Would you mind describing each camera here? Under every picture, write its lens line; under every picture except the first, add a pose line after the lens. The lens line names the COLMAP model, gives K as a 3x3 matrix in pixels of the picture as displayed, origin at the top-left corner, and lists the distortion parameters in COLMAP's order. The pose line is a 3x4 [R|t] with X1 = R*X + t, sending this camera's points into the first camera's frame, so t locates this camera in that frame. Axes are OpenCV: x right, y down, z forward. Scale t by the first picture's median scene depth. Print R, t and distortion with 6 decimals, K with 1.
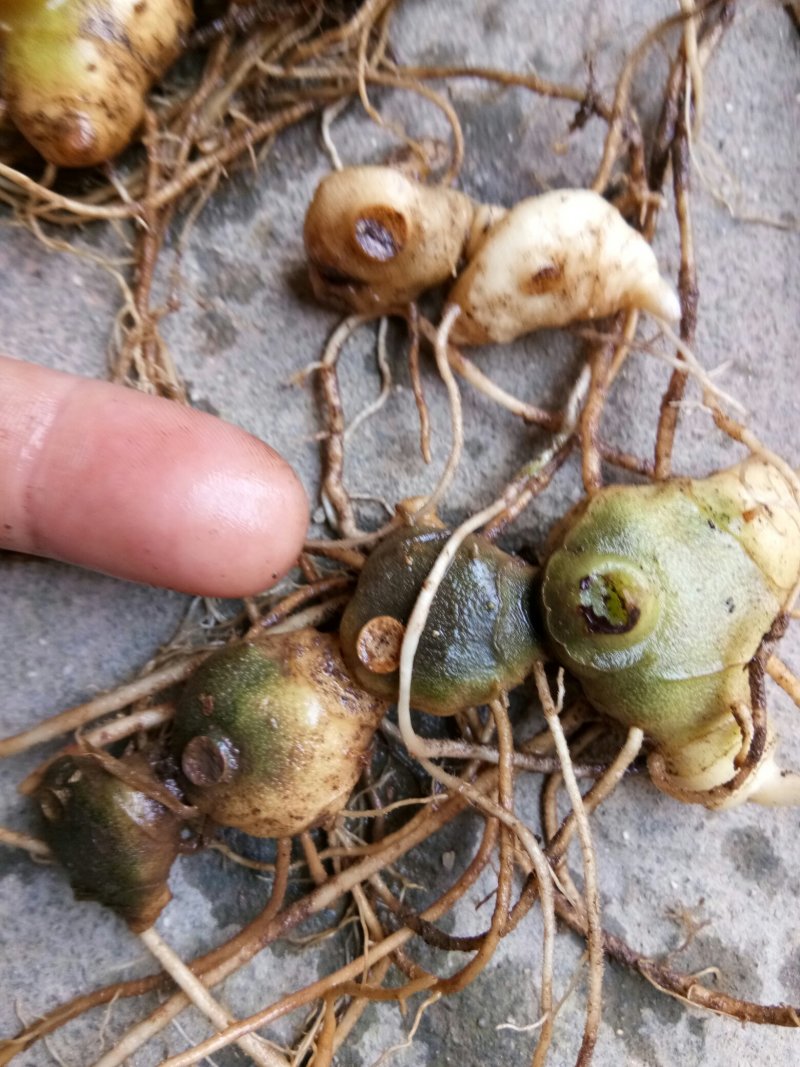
lens RADIAL K [[868.6, 0, 397.4], [0, 868.6, 532.8], [0, 0, 1]] dist [0.132455, -0.221290]
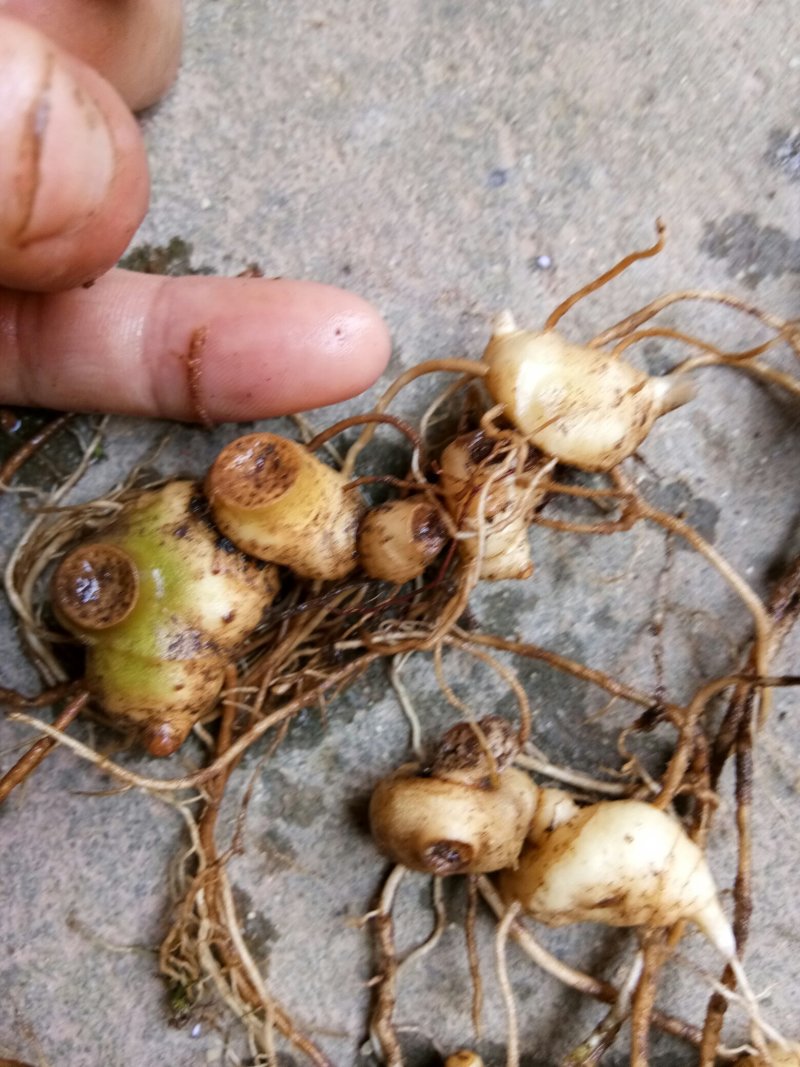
lens RADIAL K [[868.6, 0, 397.4], [0, 868.6, 532.8], [0, 0, 1]] dist [0.132455, -0.221290]
pose [[0.998292, 0.058356, -0.002738, -0.085349], [-0.058246, 0.997835, 0.030537, -0.648231], [0.004514, -0.030326, 0.999530, -0.015081]]
